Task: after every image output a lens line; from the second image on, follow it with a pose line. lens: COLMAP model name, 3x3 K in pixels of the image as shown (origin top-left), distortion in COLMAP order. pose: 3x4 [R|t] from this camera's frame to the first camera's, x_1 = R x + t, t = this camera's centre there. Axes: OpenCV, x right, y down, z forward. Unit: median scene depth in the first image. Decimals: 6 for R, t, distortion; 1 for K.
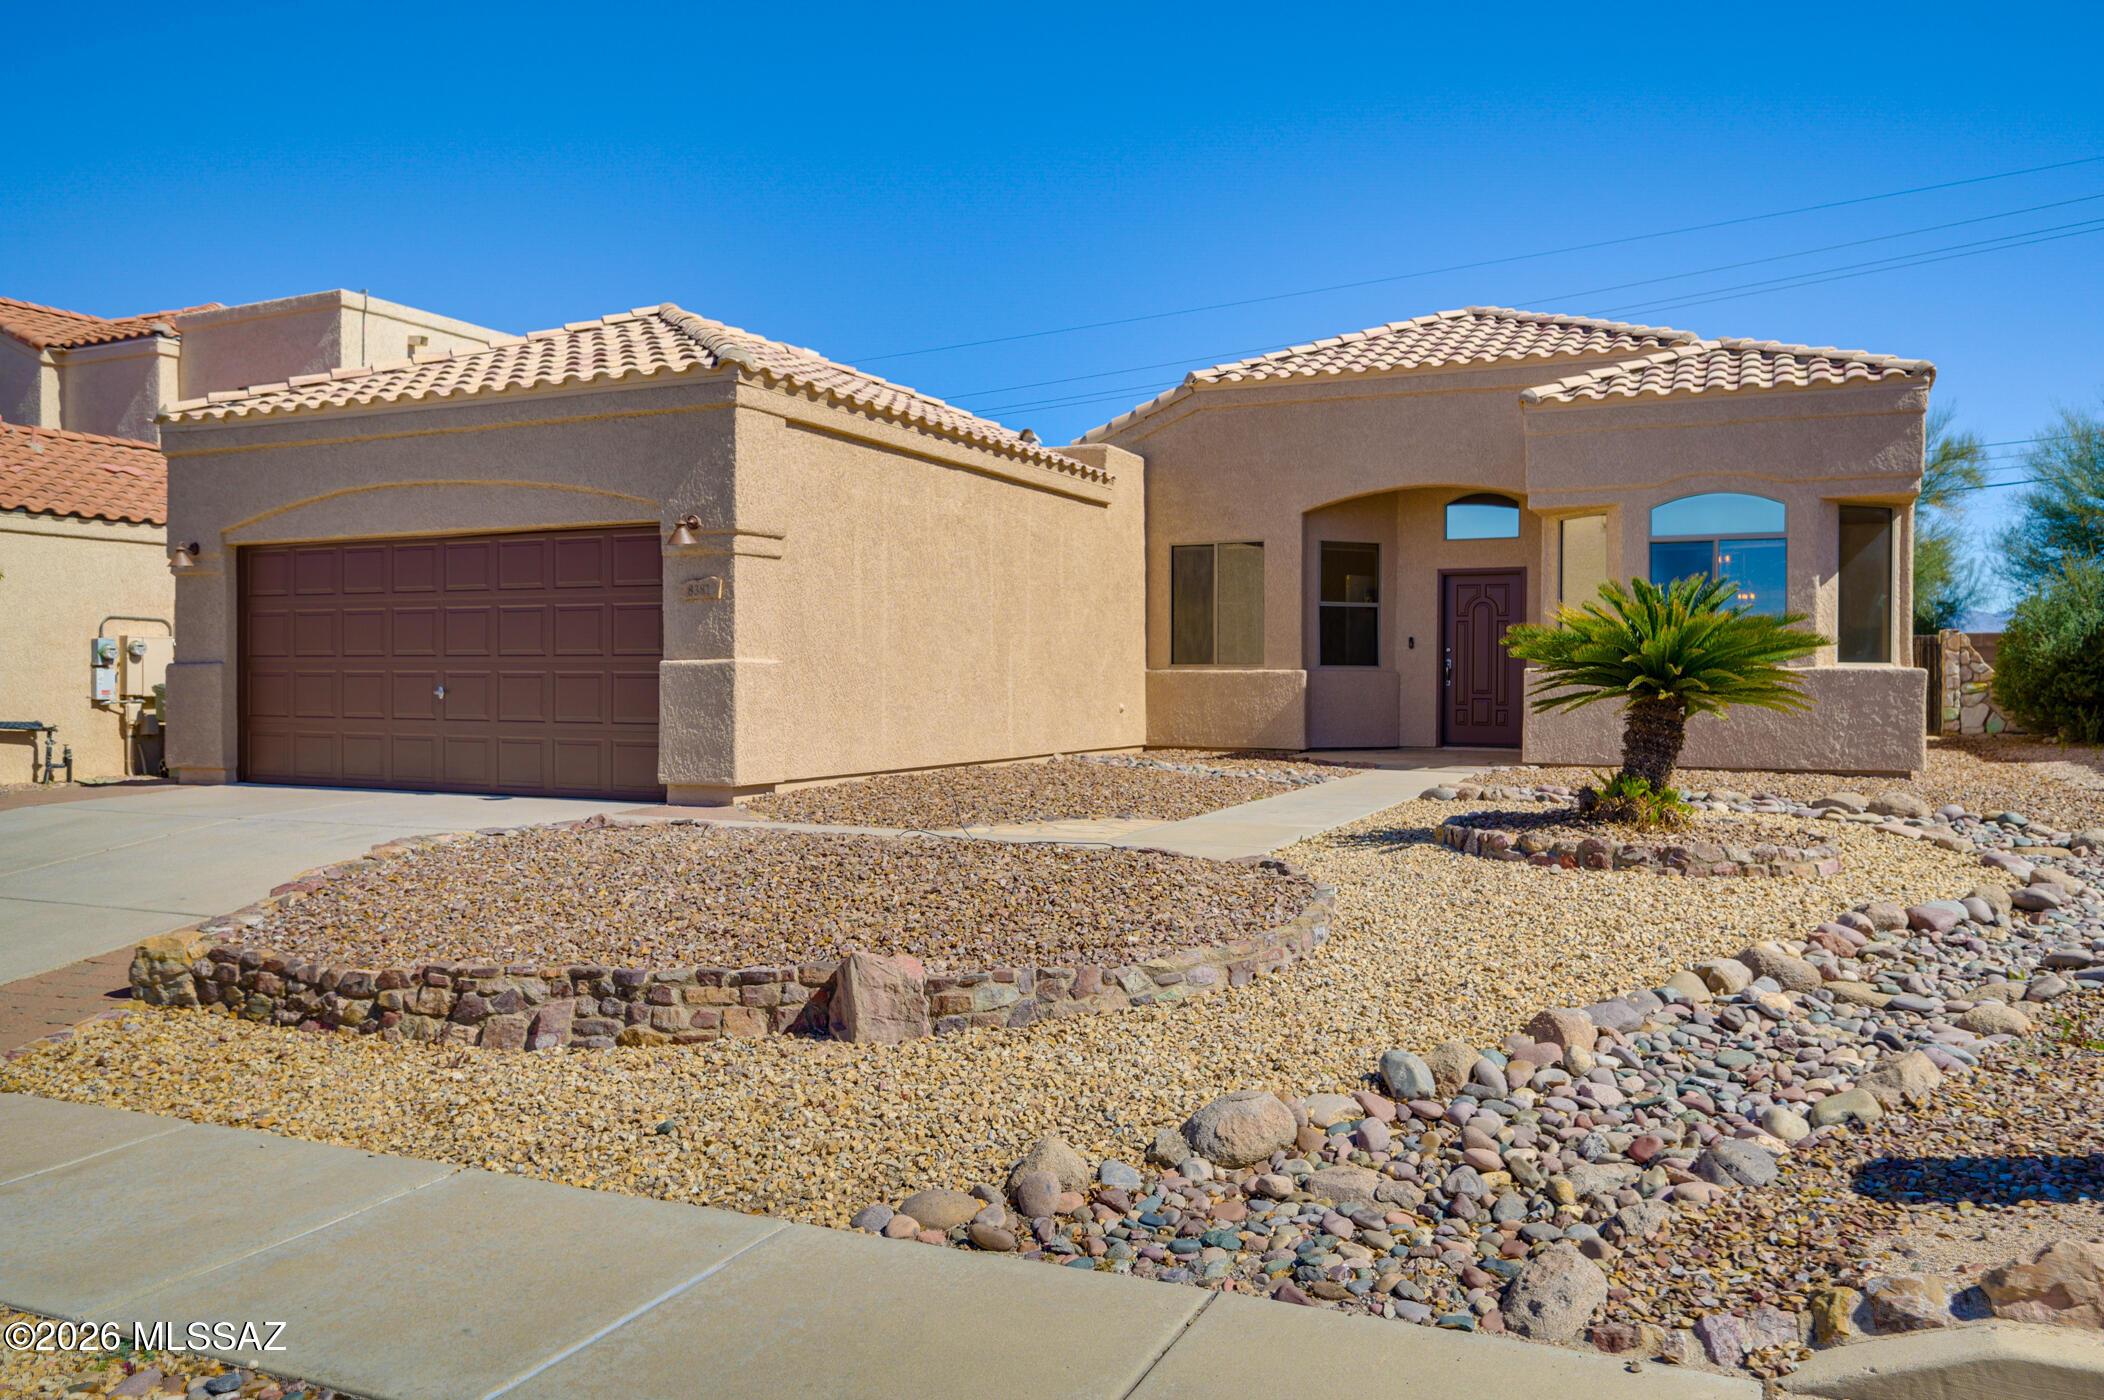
lens RADIAL K [[1548.1, 0, 1033.4], [0, 1548.1, 705.4], [0, 0, 1]] dist [-0.001643, 0.006117]
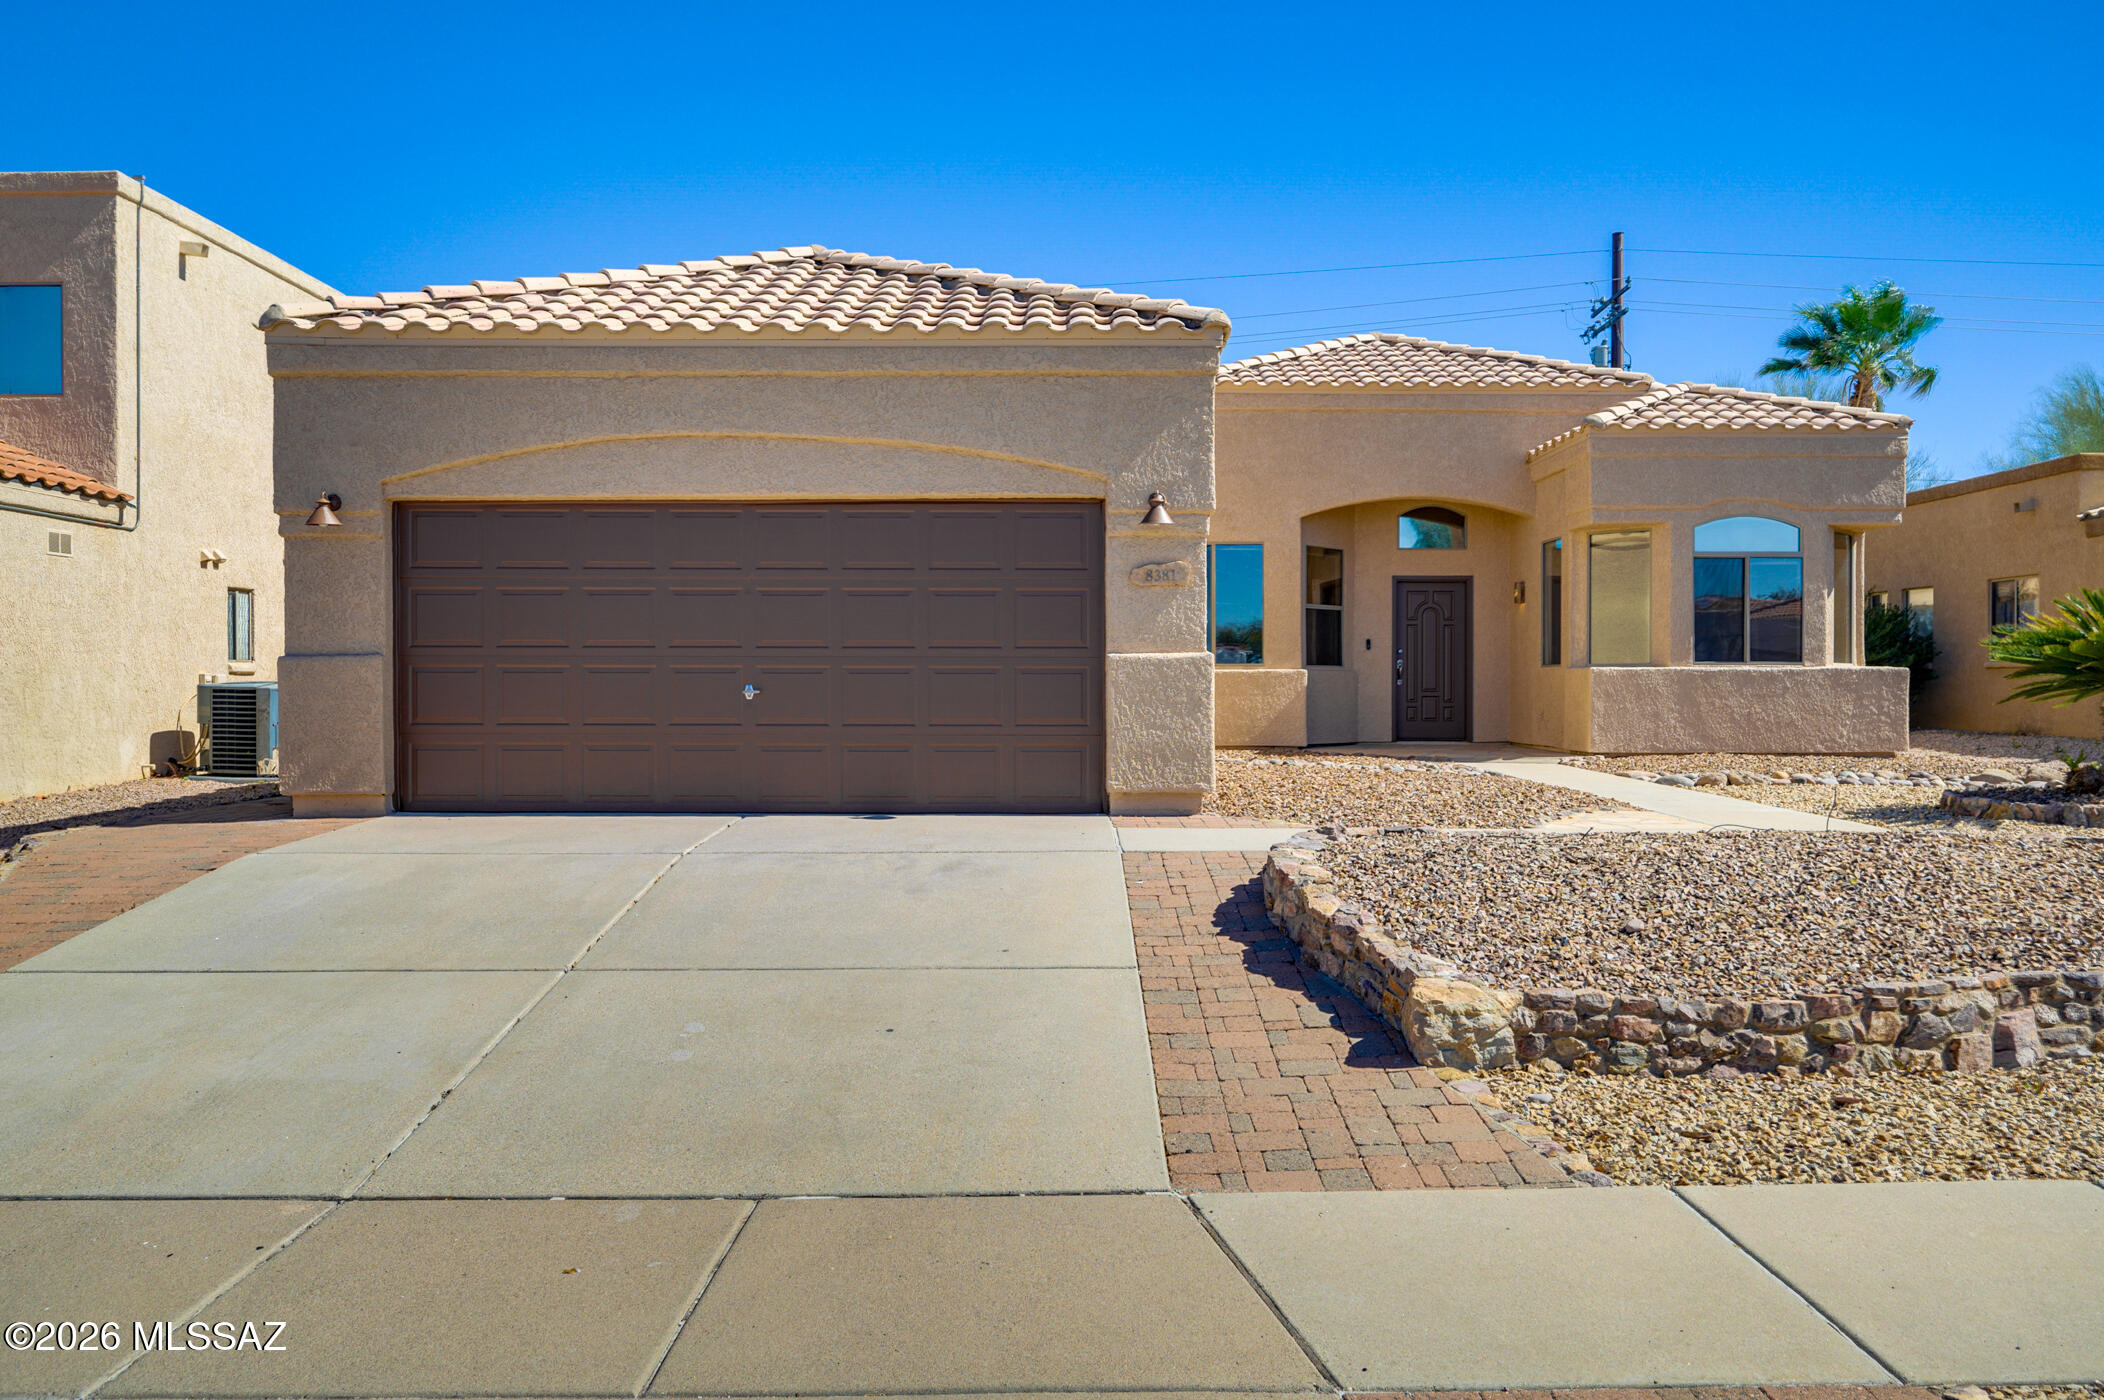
lens RADIAL K [[1548.1, 0, 1036.6], [0, 1548.1, 690.6], [0, 0, 1]] dist [-0.001643, 0.006117]
pose [[0.907119, -0.003879, 0.420856, -0.556731], [0.009591, 0.999888, -0.011457, 0.001593], [-0.420765, 0.014429, 0.907055, 0.182618]]
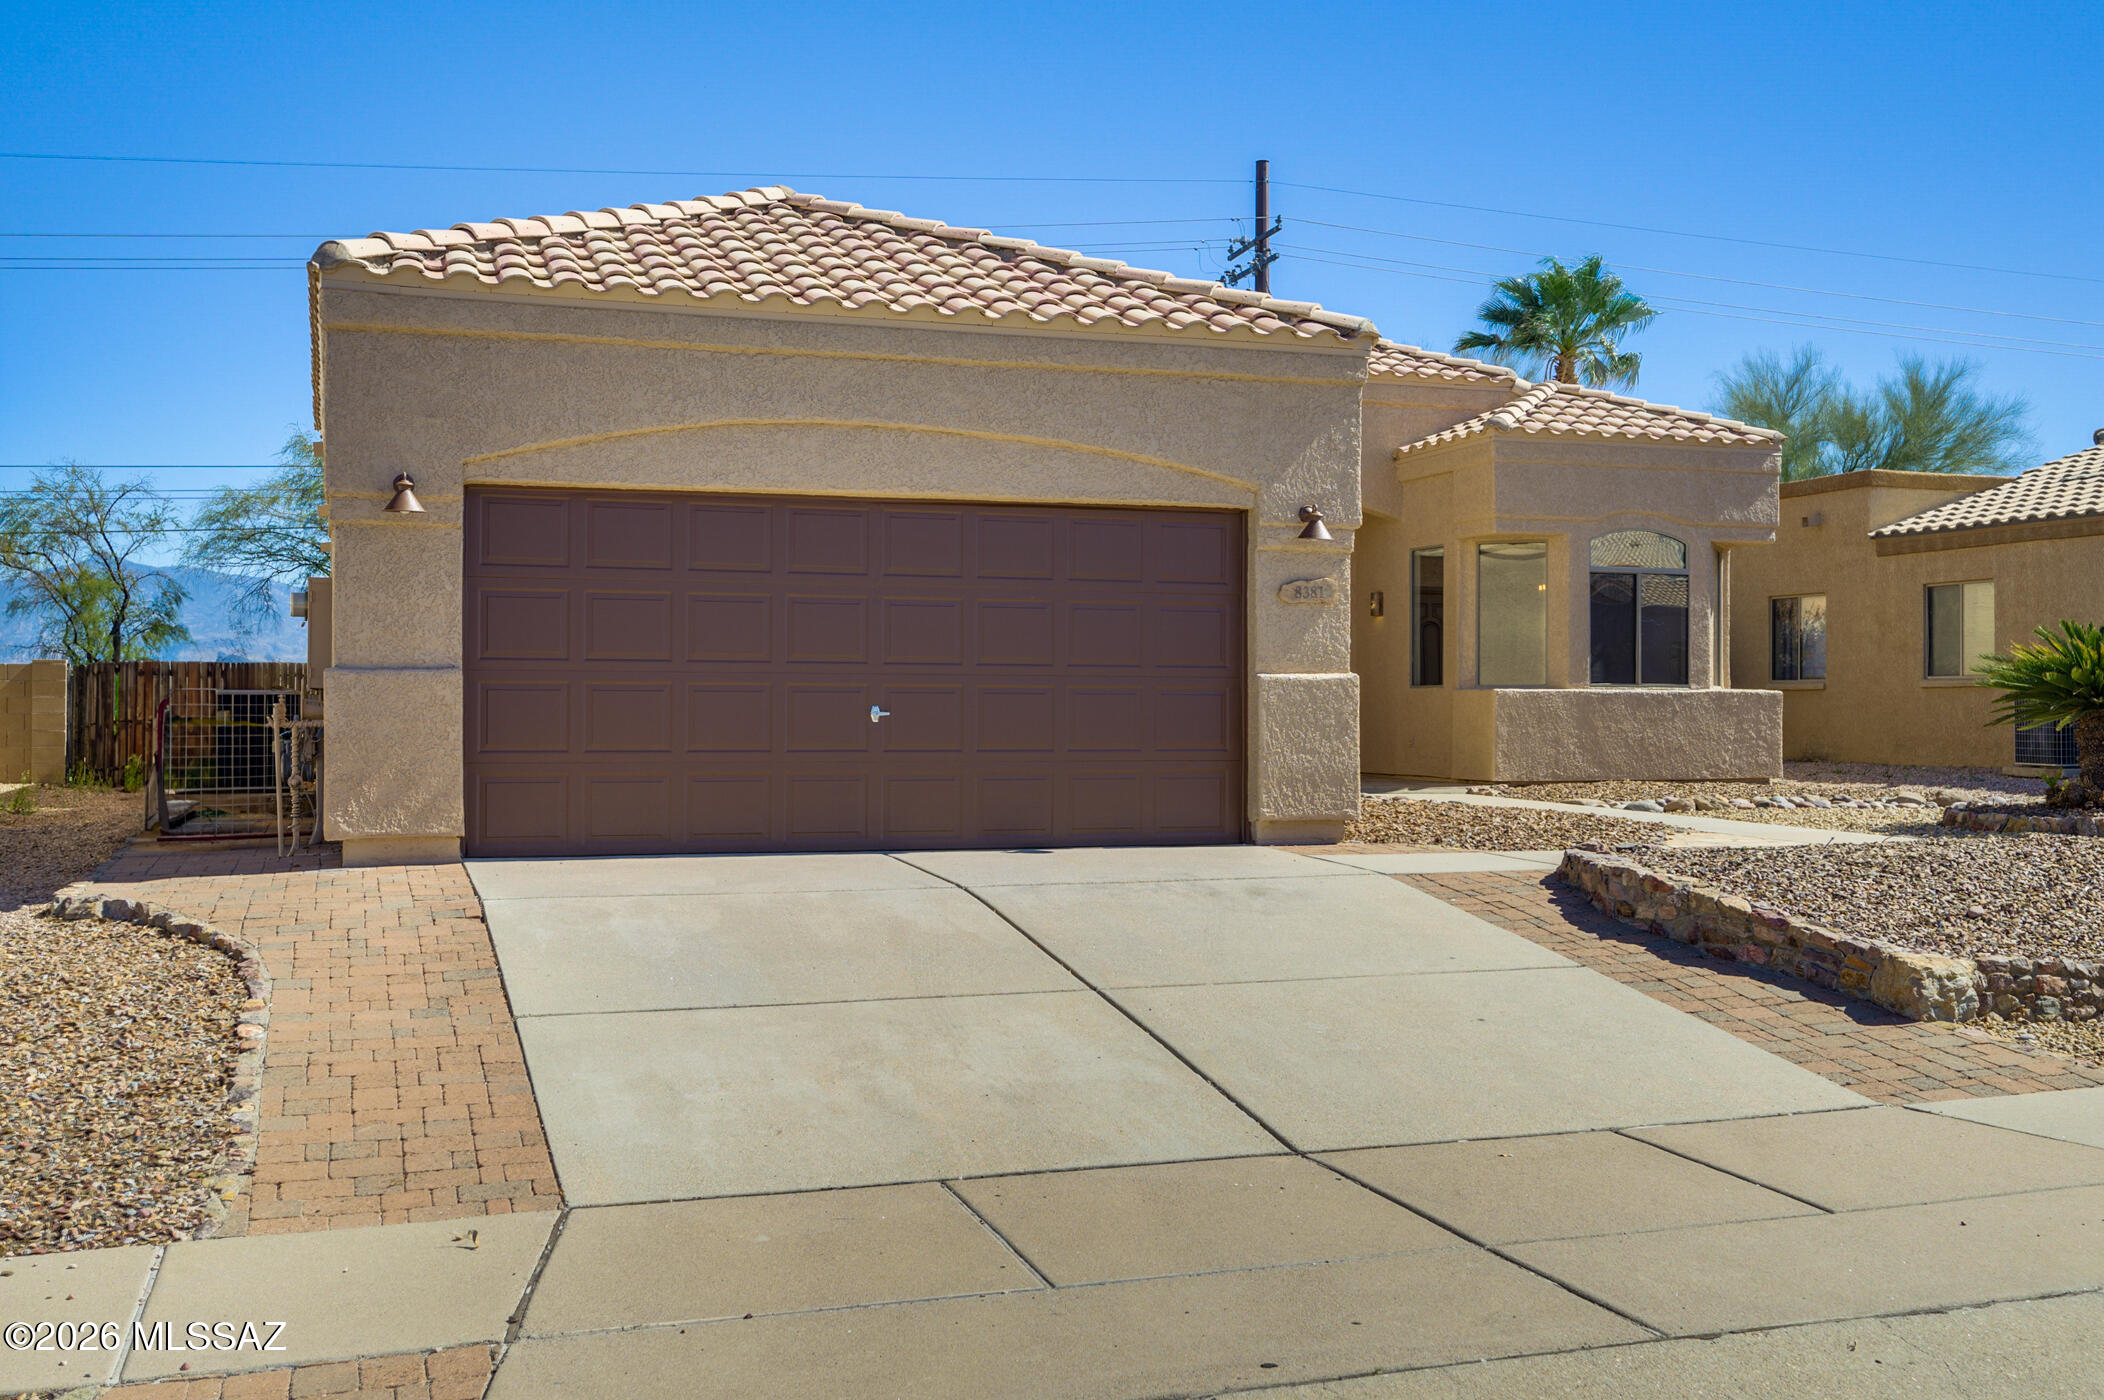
lens RADIAL K [[2147.6, 0, 1042.5], [0, 2147.6, 694.1], [0, 0, 1]] dist [0.003027, 0.000000]
pose [[0.719264, 0.003673, 0.694727, -0.969921], [0.011661, 0.999781, -0.017360, 0.000685], [-0.694639, 0.020588, 0.719064, 0.209171]]
